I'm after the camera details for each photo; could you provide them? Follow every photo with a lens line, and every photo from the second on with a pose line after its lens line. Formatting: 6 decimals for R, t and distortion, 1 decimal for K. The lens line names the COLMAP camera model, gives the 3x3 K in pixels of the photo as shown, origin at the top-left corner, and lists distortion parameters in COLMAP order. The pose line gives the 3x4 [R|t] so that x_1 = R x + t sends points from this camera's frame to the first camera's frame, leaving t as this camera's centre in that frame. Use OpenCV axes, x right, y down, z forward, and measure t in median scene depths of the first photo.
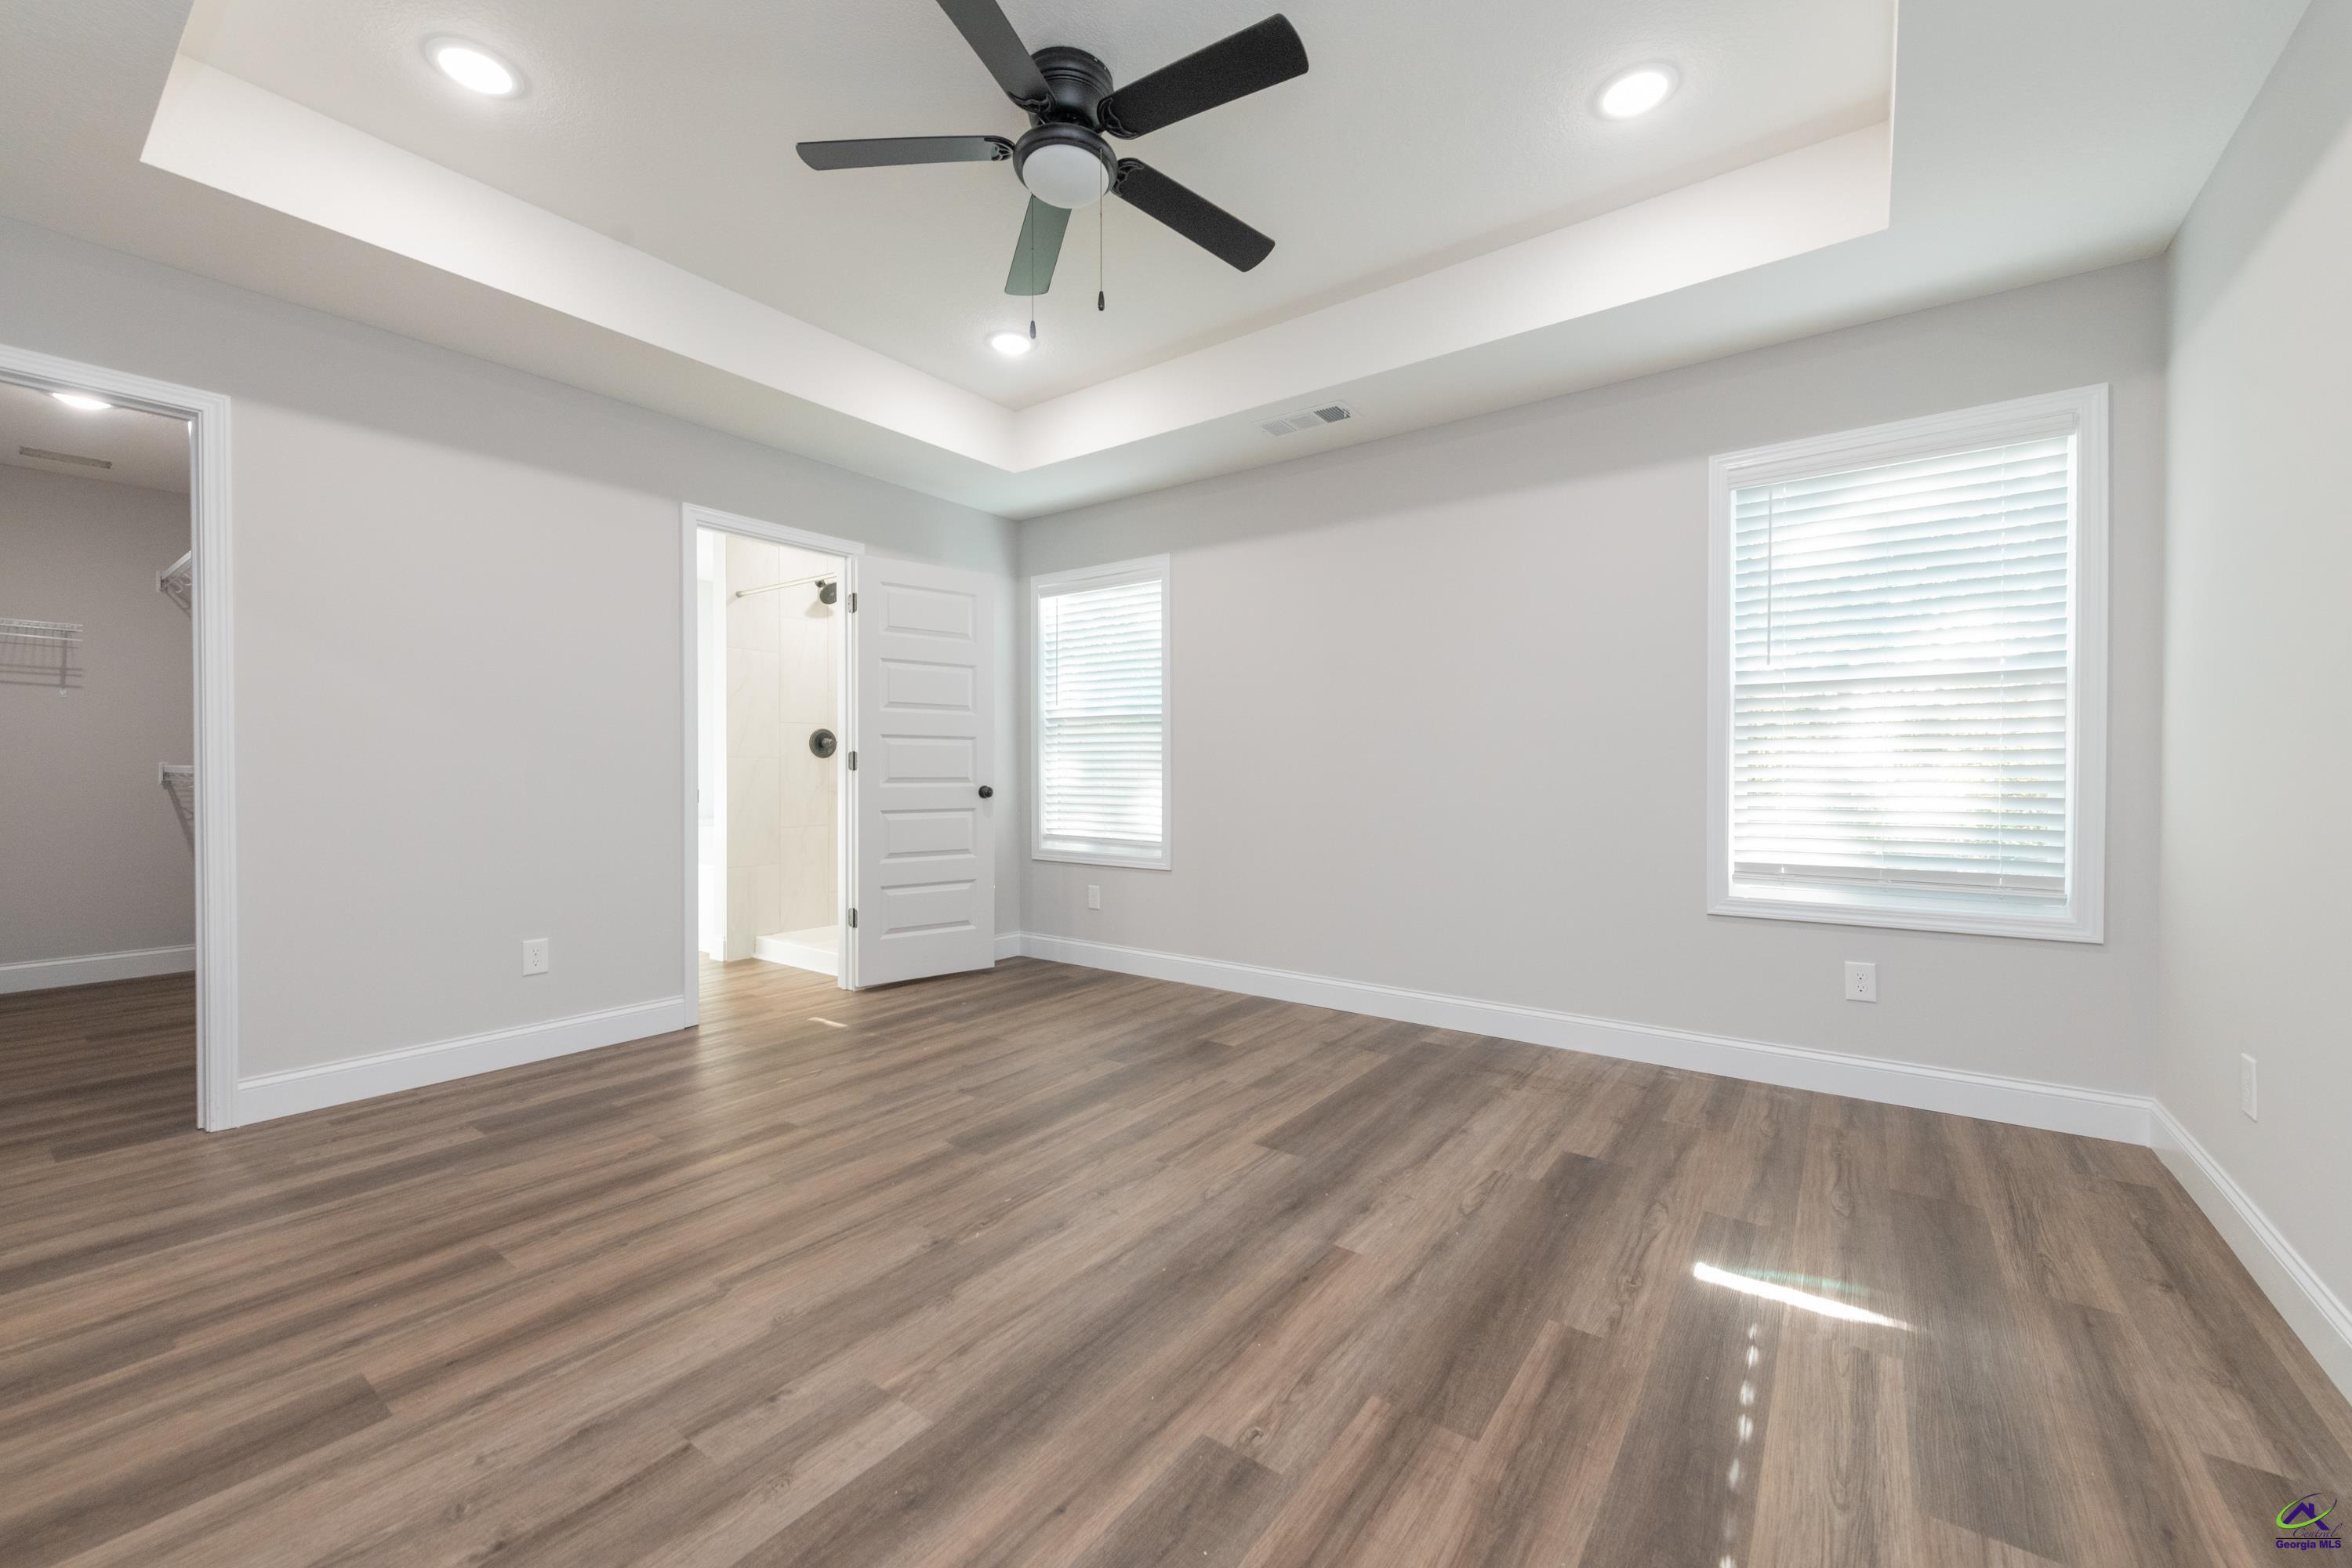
lens RADIAL K [[919.2, 0, 1176.6], [0, 919.2, 780.6], [0, 0, 1]] dist [0.017240, -0.007036]
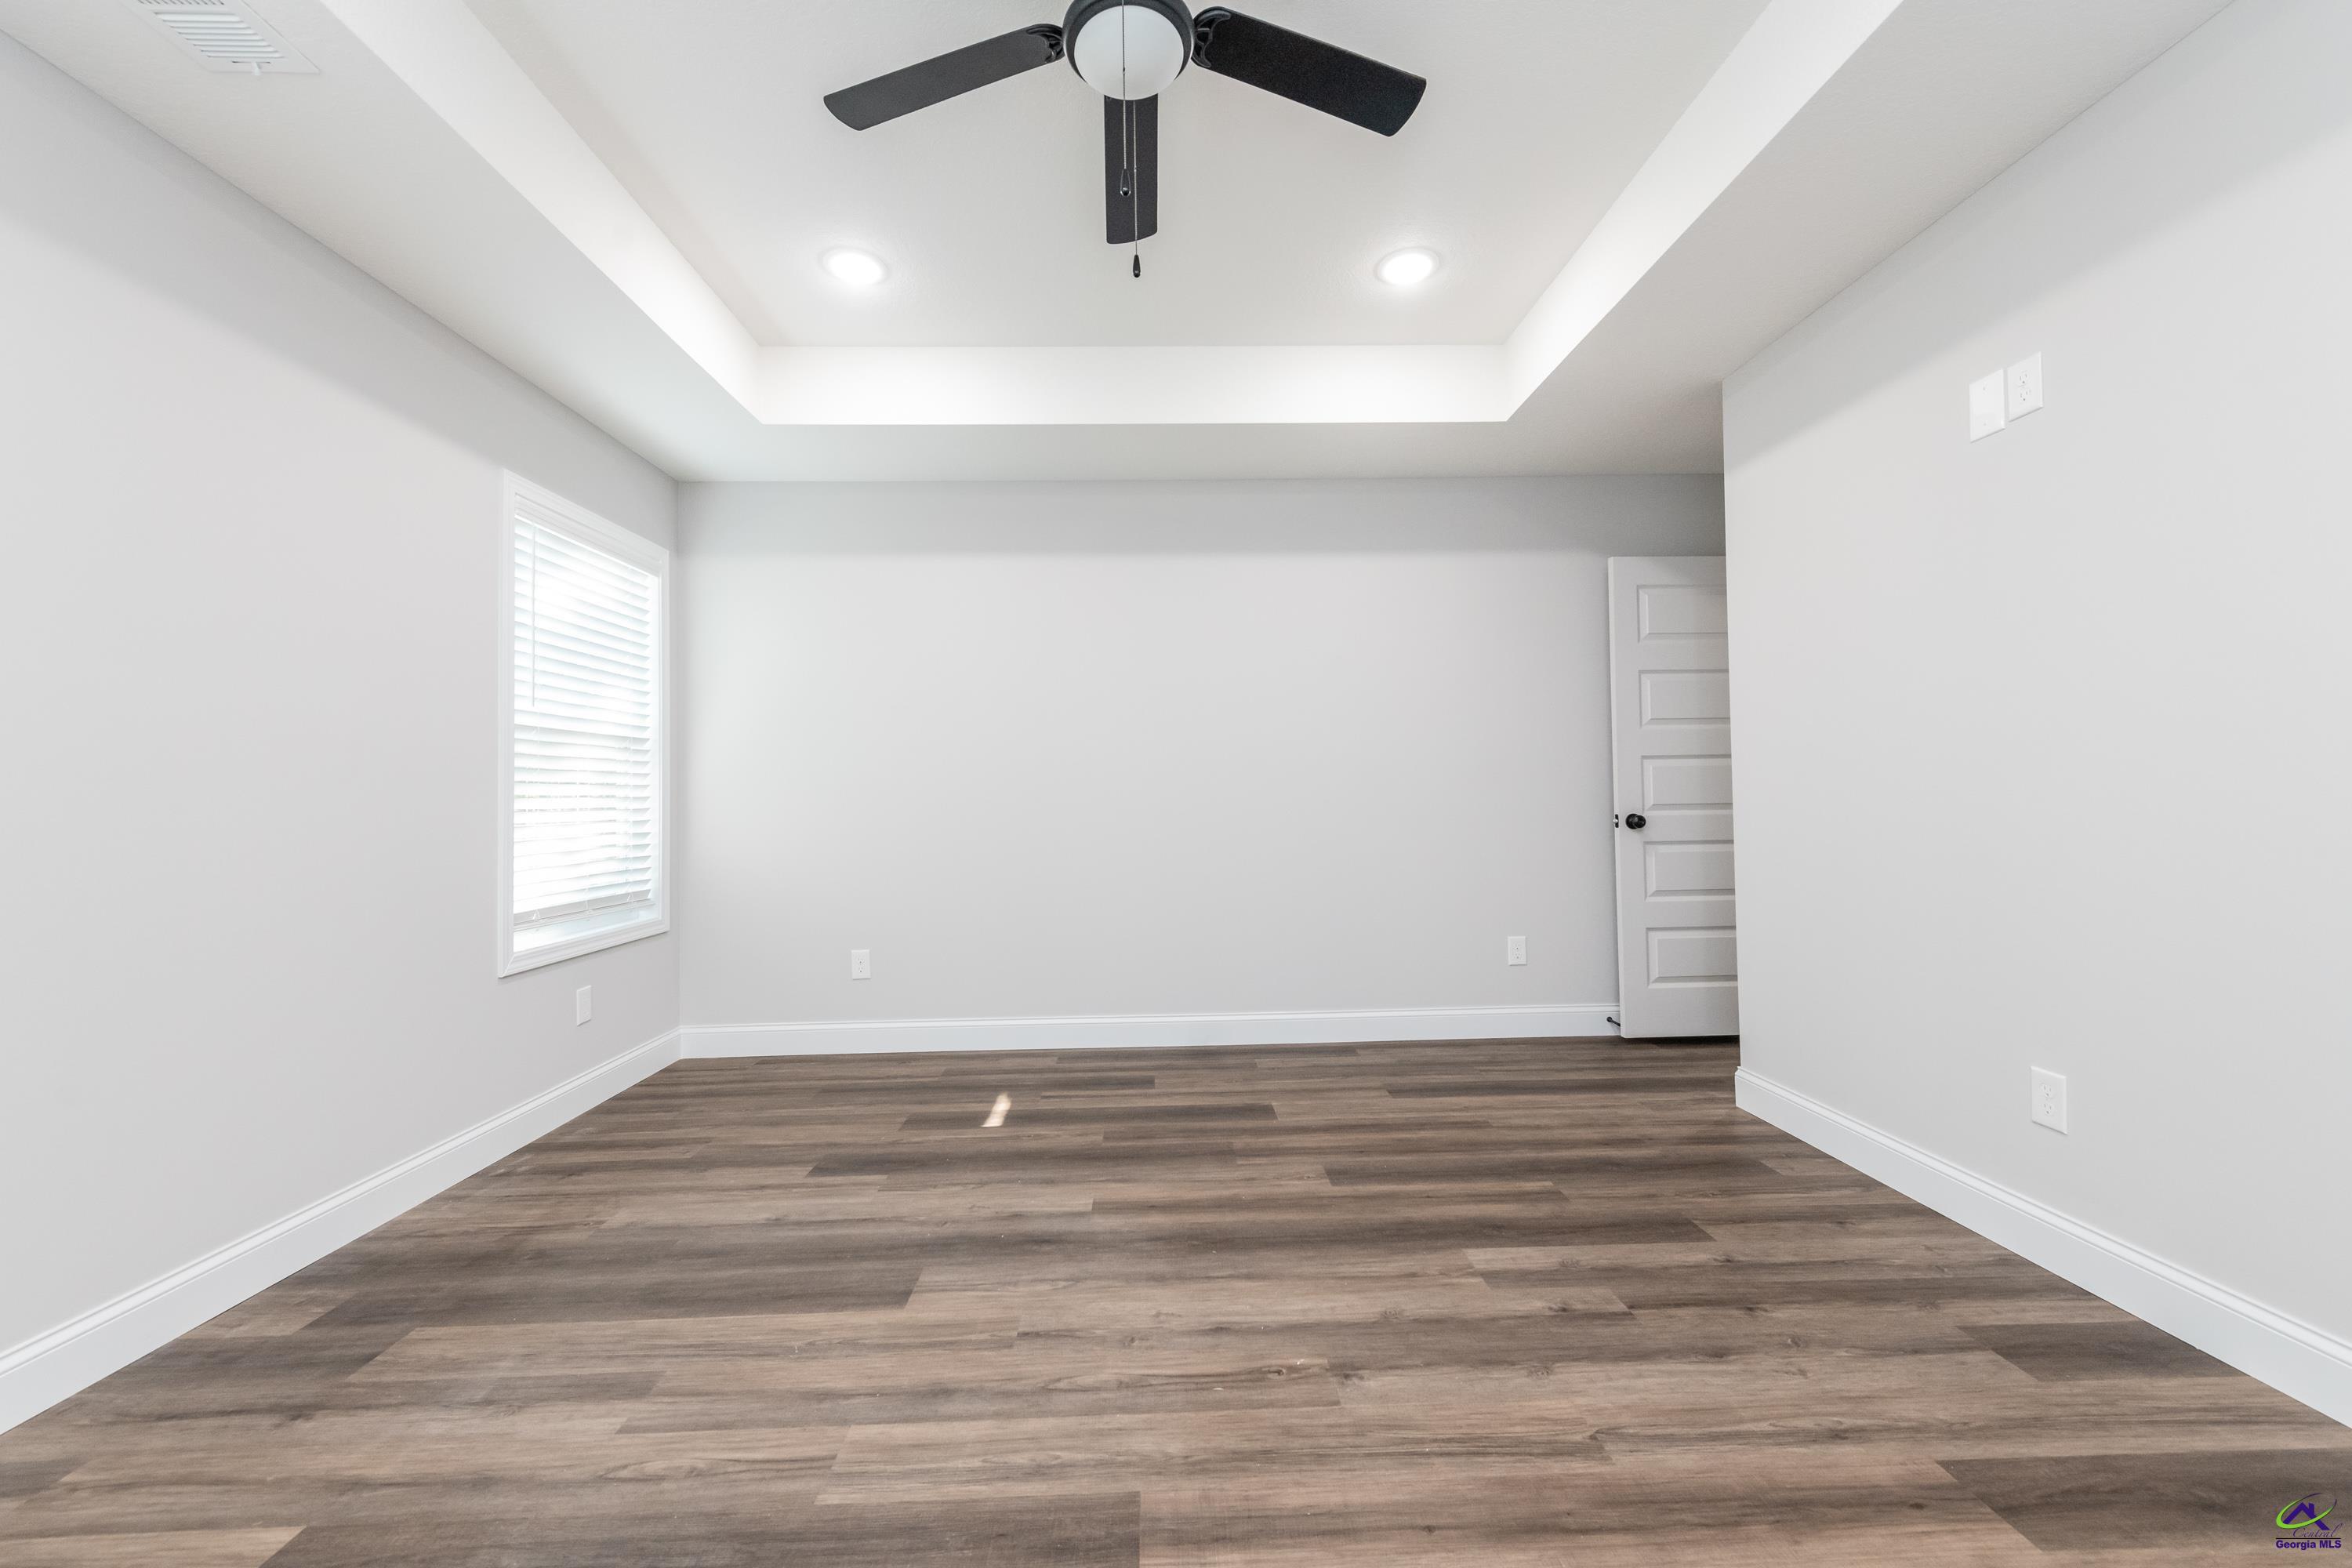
lens RADIAL K [[919.2, 0, 1176.6], [0, 919.2, 780.6], [0, 0, 1]] dist [0.017240, -0.007036]
pose [[-0.613673, 0.025043, 0.789163, -0.616274], [0.022911, 0.999641, -0.013906, -0.020233], [-0.789228, 0.009547, -0.614026, 1.196994]]
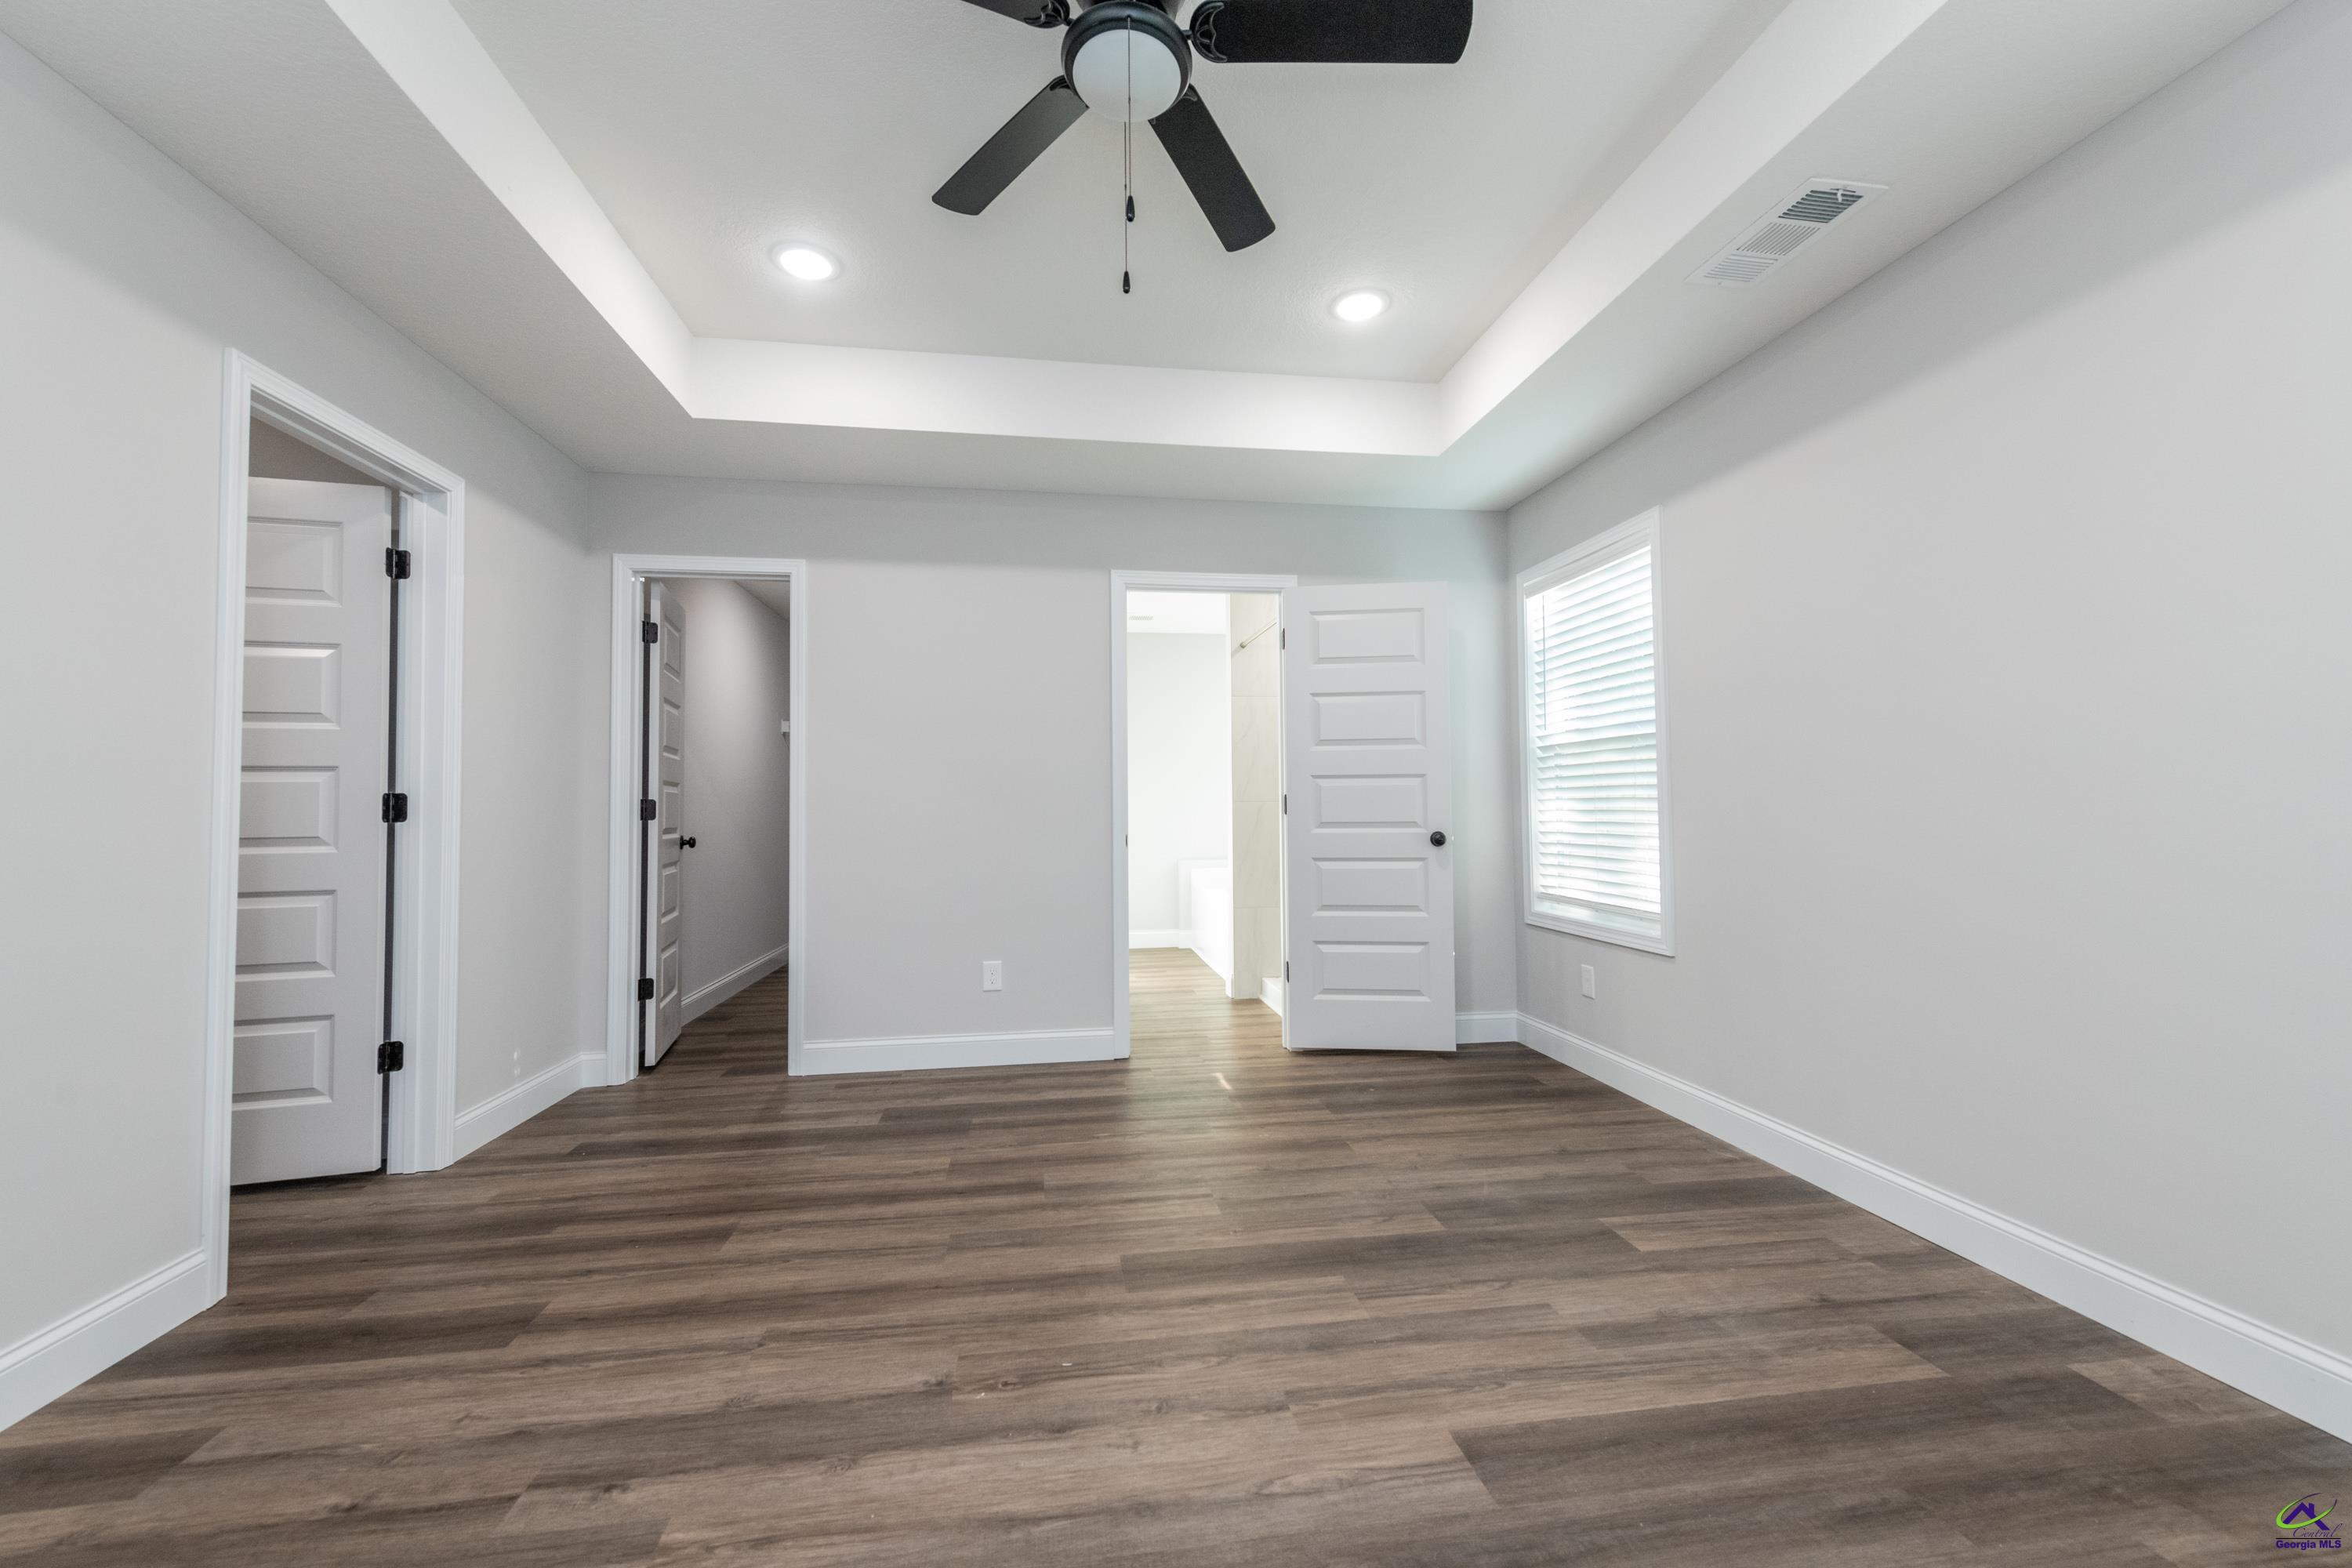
lens RADIAL K [[919.2, 0, 1176.6], [0, 919.2, 780.6], [0, 0, 1]] dist [0.017240, -0.007036]
pose [[0.705034, -0.030389, -0.708522, 0.376049], [0.002856, 0.999195, -0.040014, -0.013504], [0.709168, 0.026188, 0.704553, 0.398181]]
